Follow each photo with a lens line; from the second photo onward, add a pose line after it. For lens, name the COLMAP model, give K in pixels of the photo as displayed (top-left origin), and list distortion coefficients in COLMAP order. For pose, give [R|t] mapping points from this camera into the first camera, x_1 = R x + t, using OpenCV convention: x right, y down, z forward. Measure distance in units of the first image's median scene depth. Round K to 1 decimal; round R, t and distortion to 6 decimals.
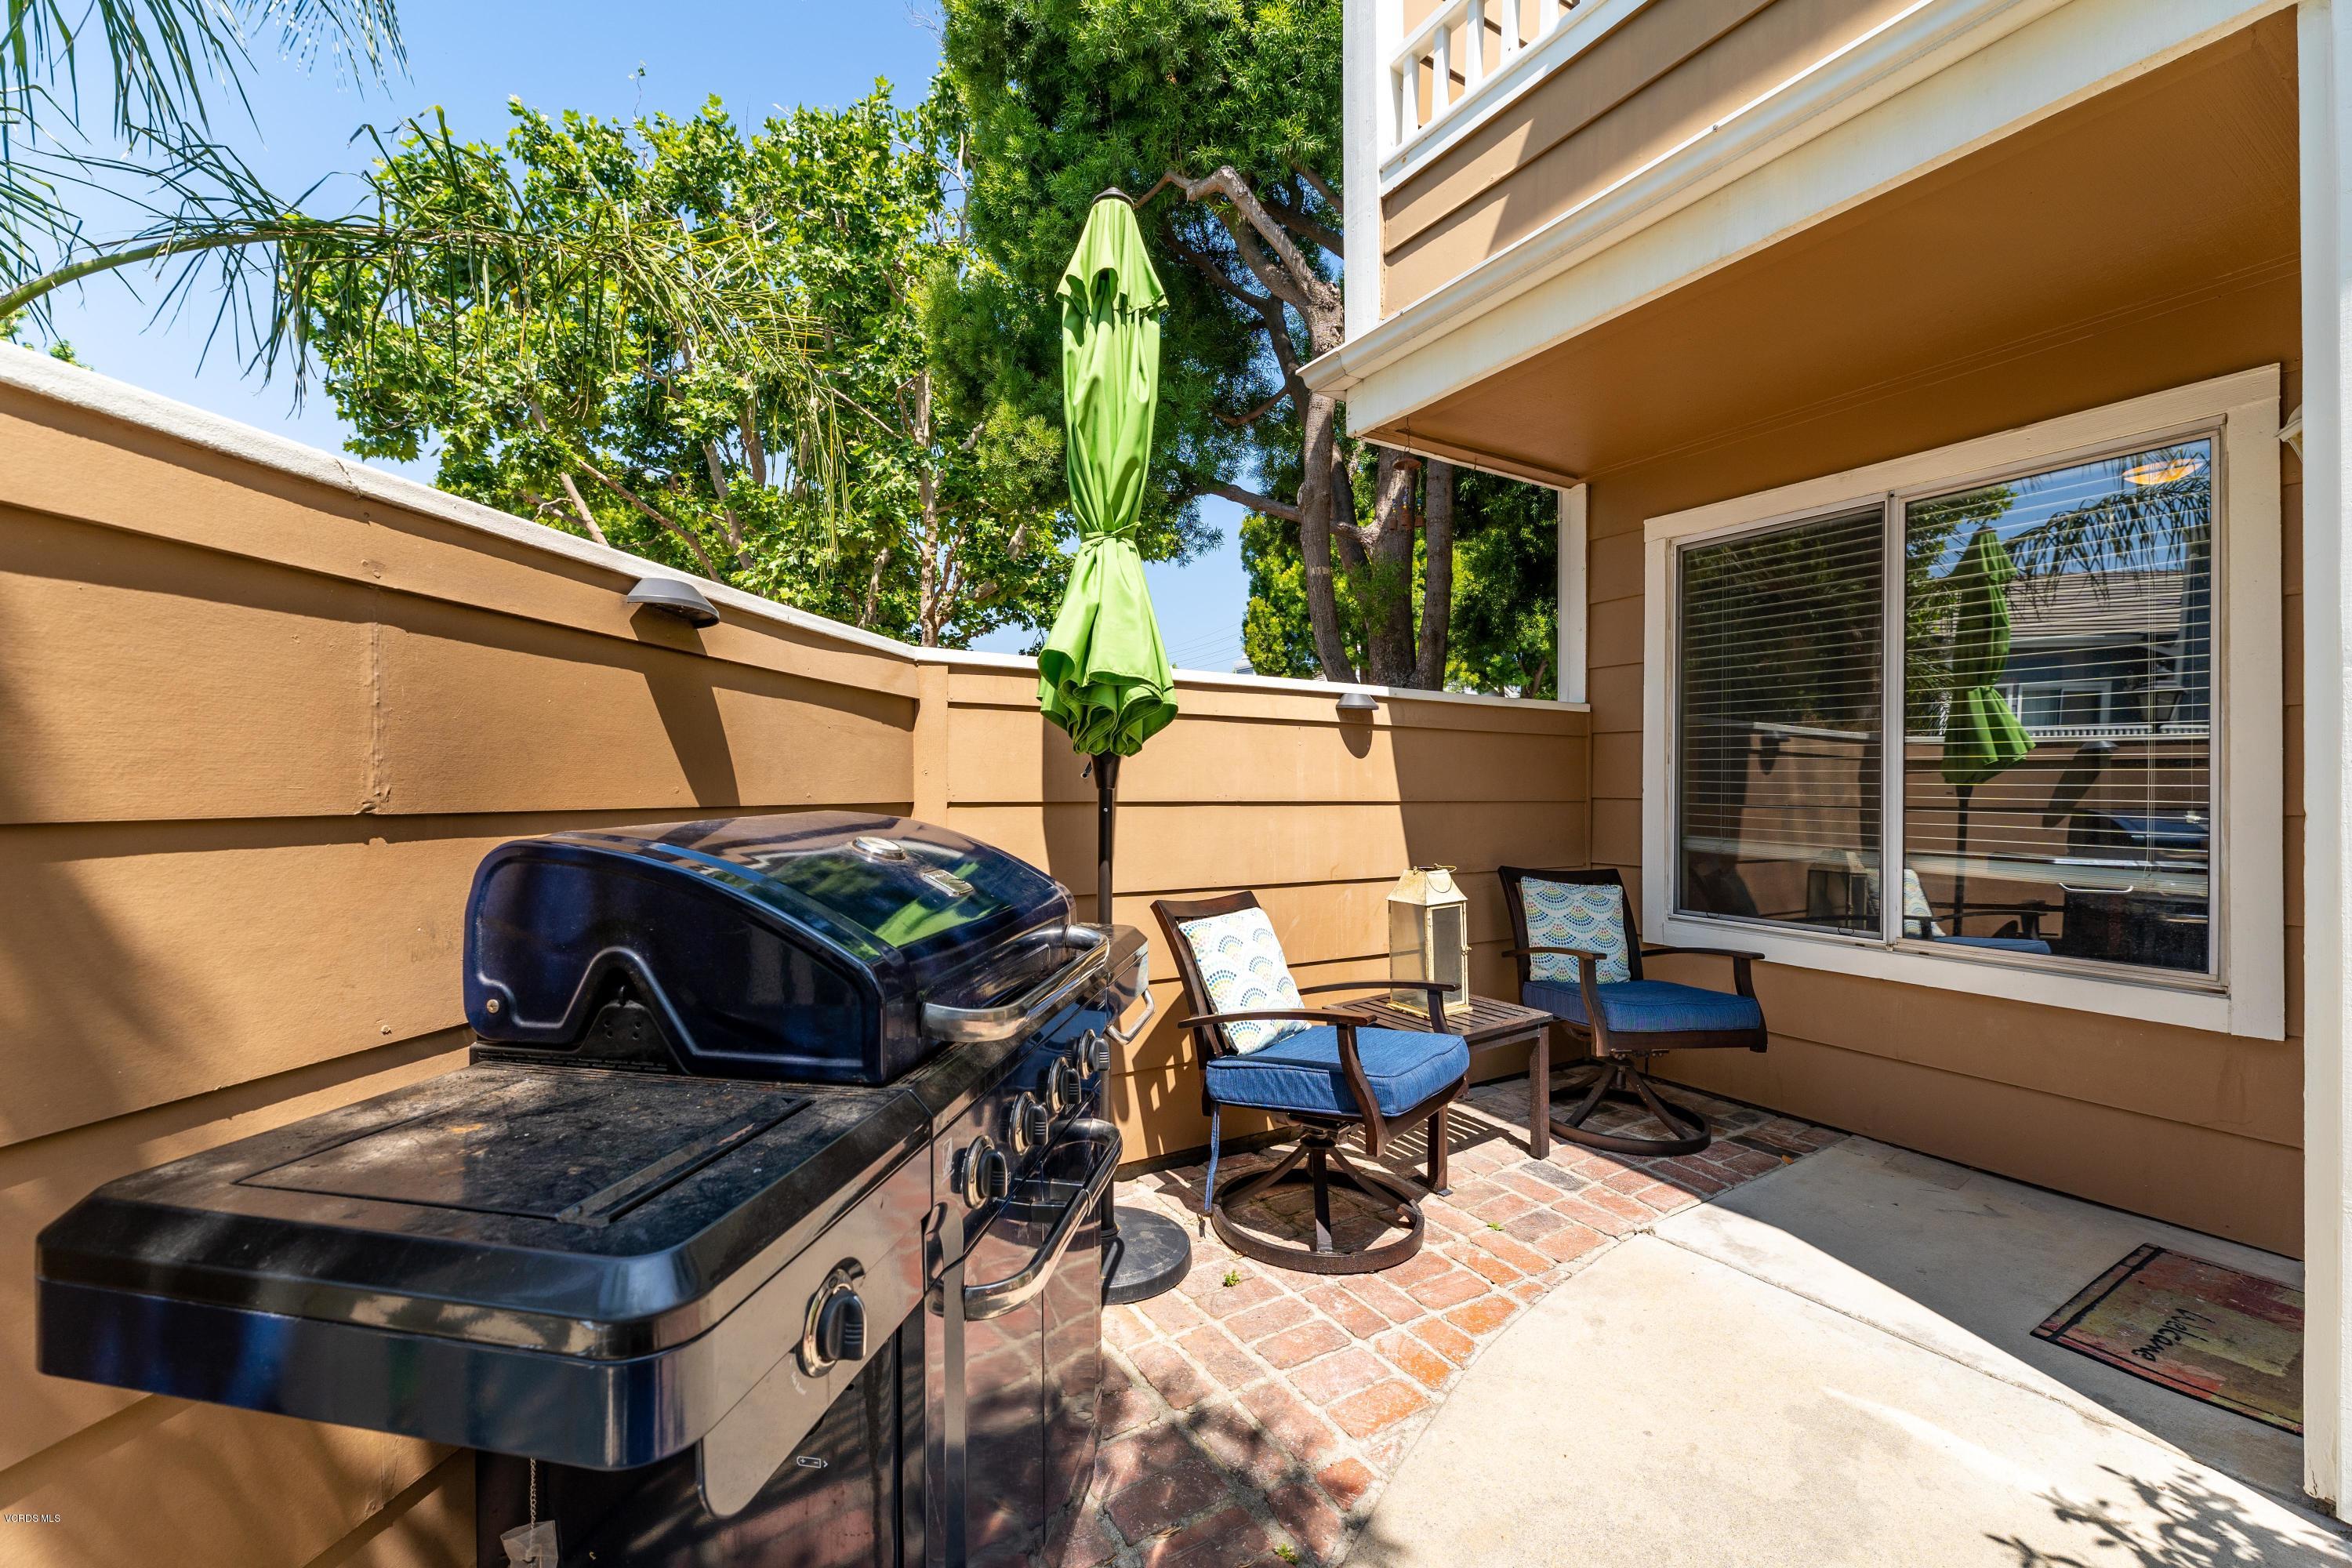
lens RADIAL K [[949.3, 0, 1173.7], [0, 949.3, 788.5], [0, 0, 1]] dist [0.003313, -0.001271]
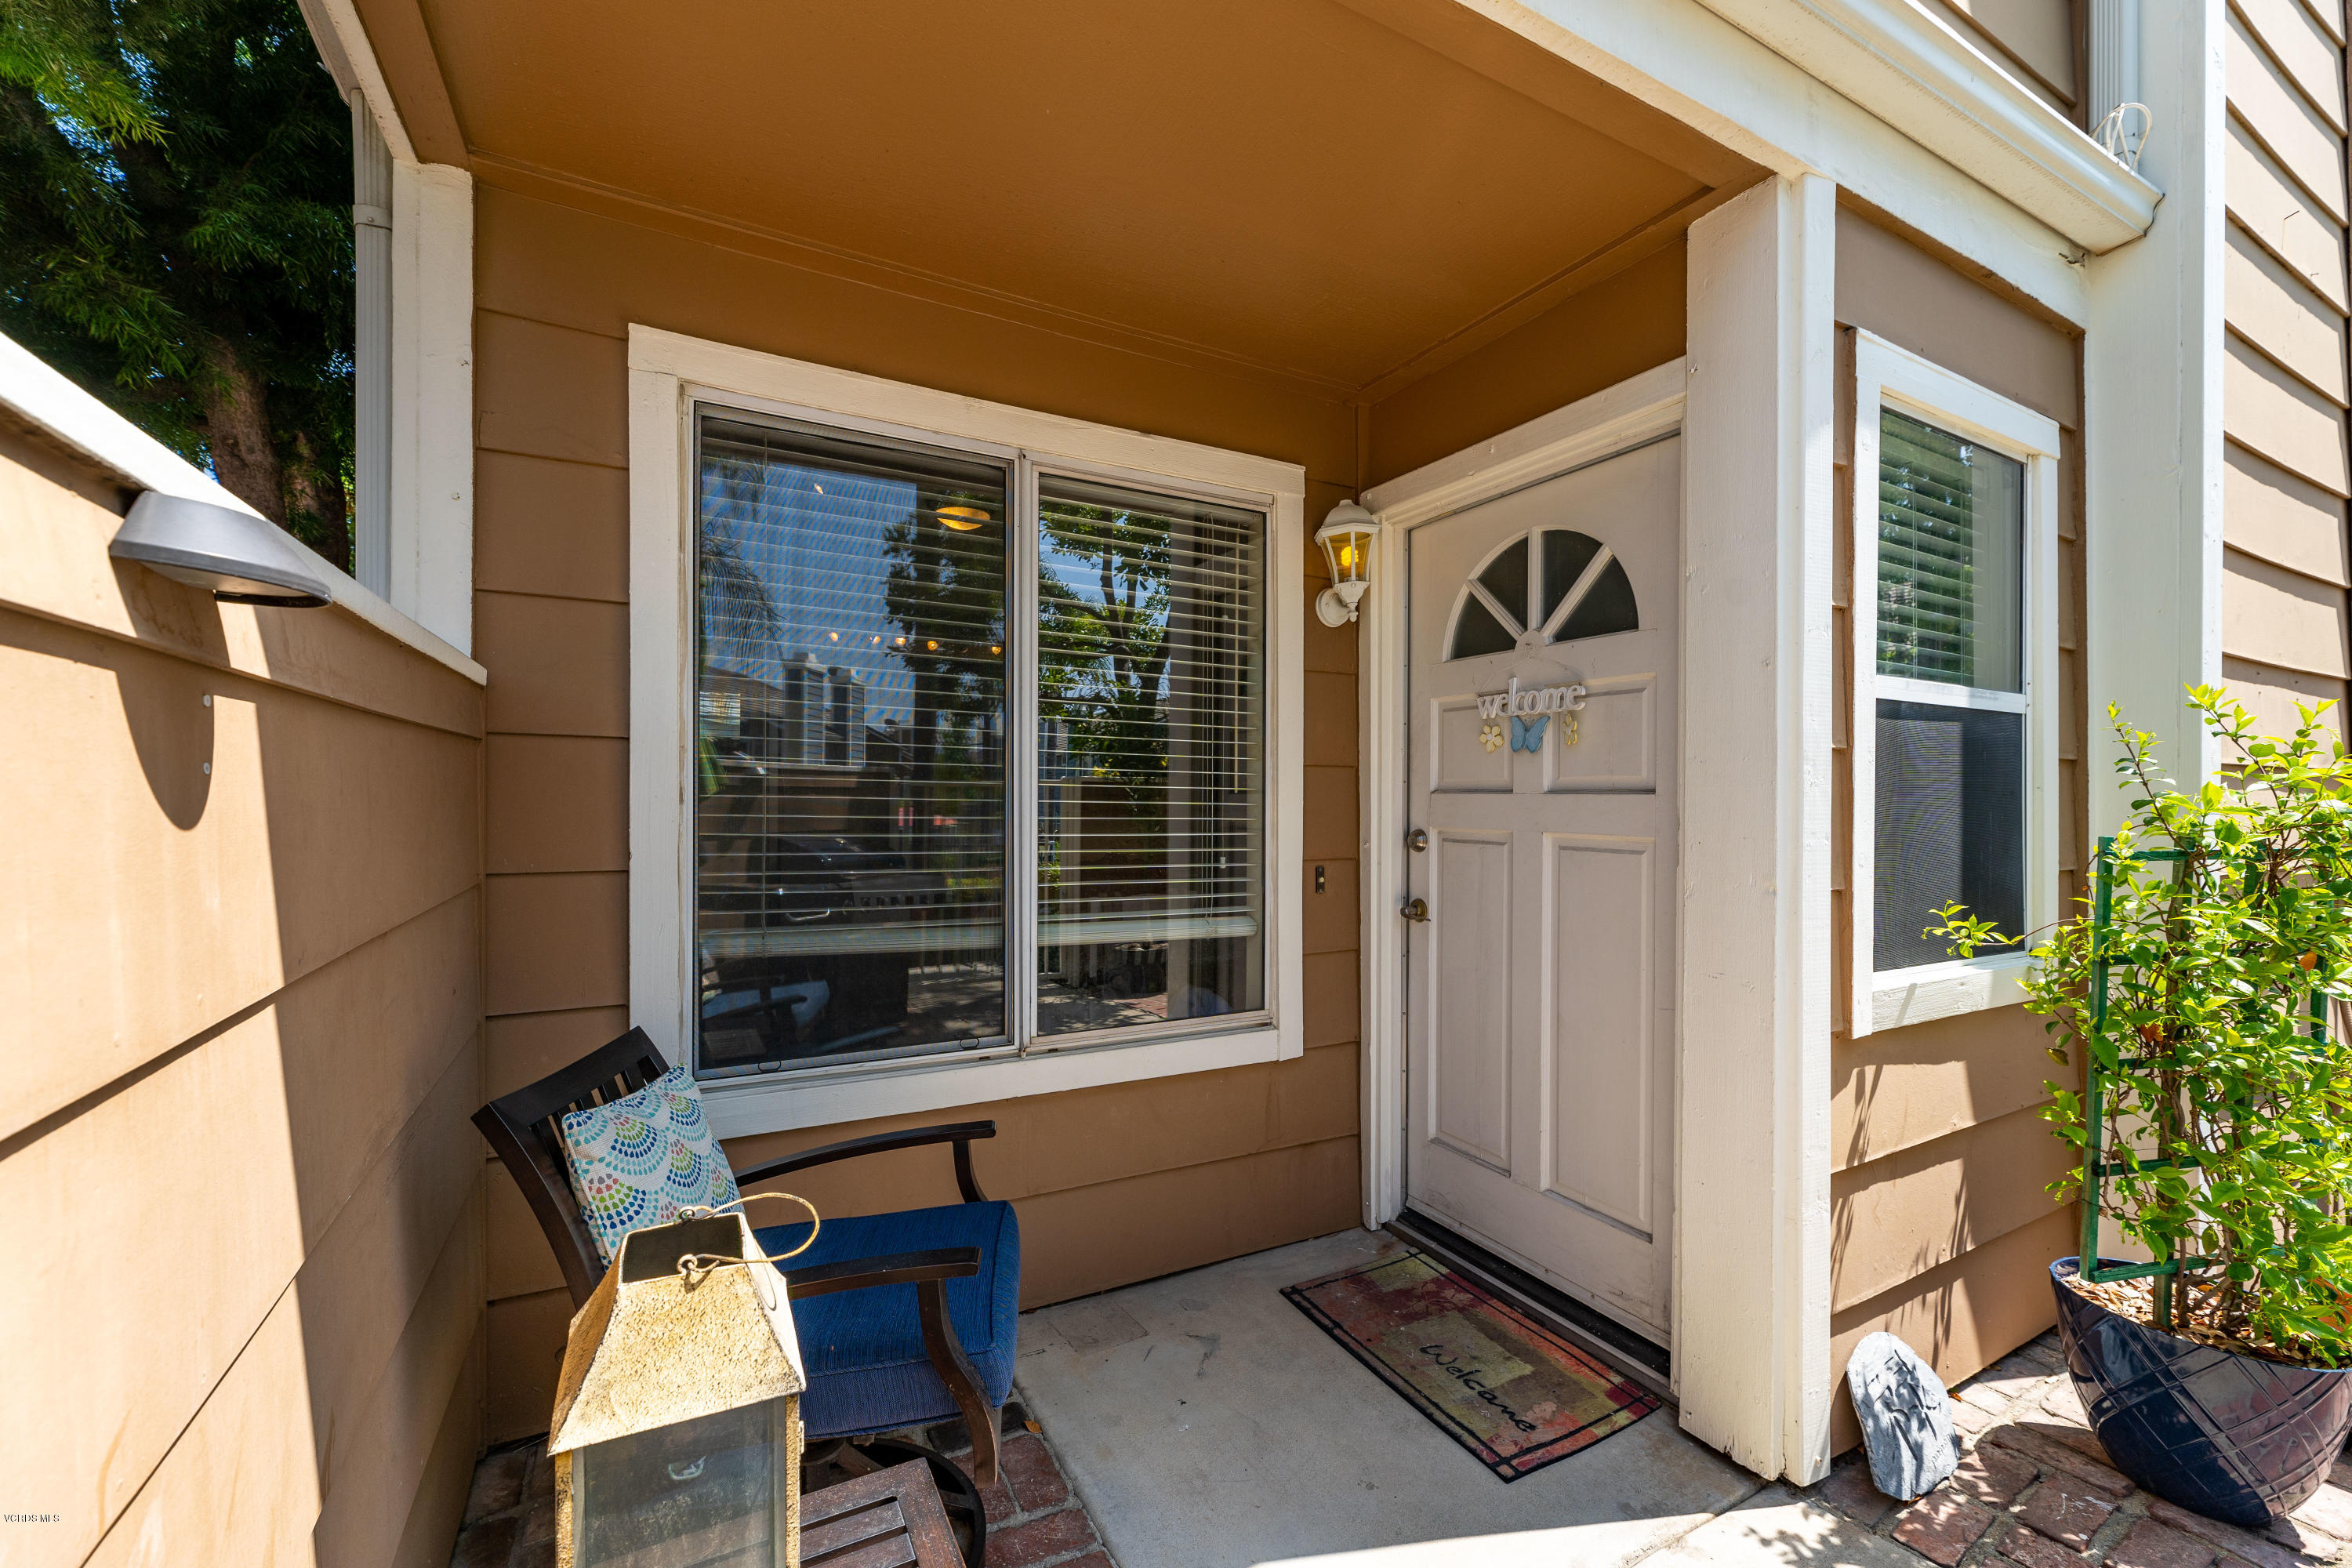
lens RADIAL K [[949.3, 0, 1170.4], [0, 949.3, 795.7], [0, 0, 1]] dist [0.003313, -0.001271]
pose [[0.060811, -0.008441, 0.998114, 0.005390], [-0.006890, 0.999937, 0.008876, -0.044956], [-0.998126, -0.007416, 0.060749, 0.830073]]
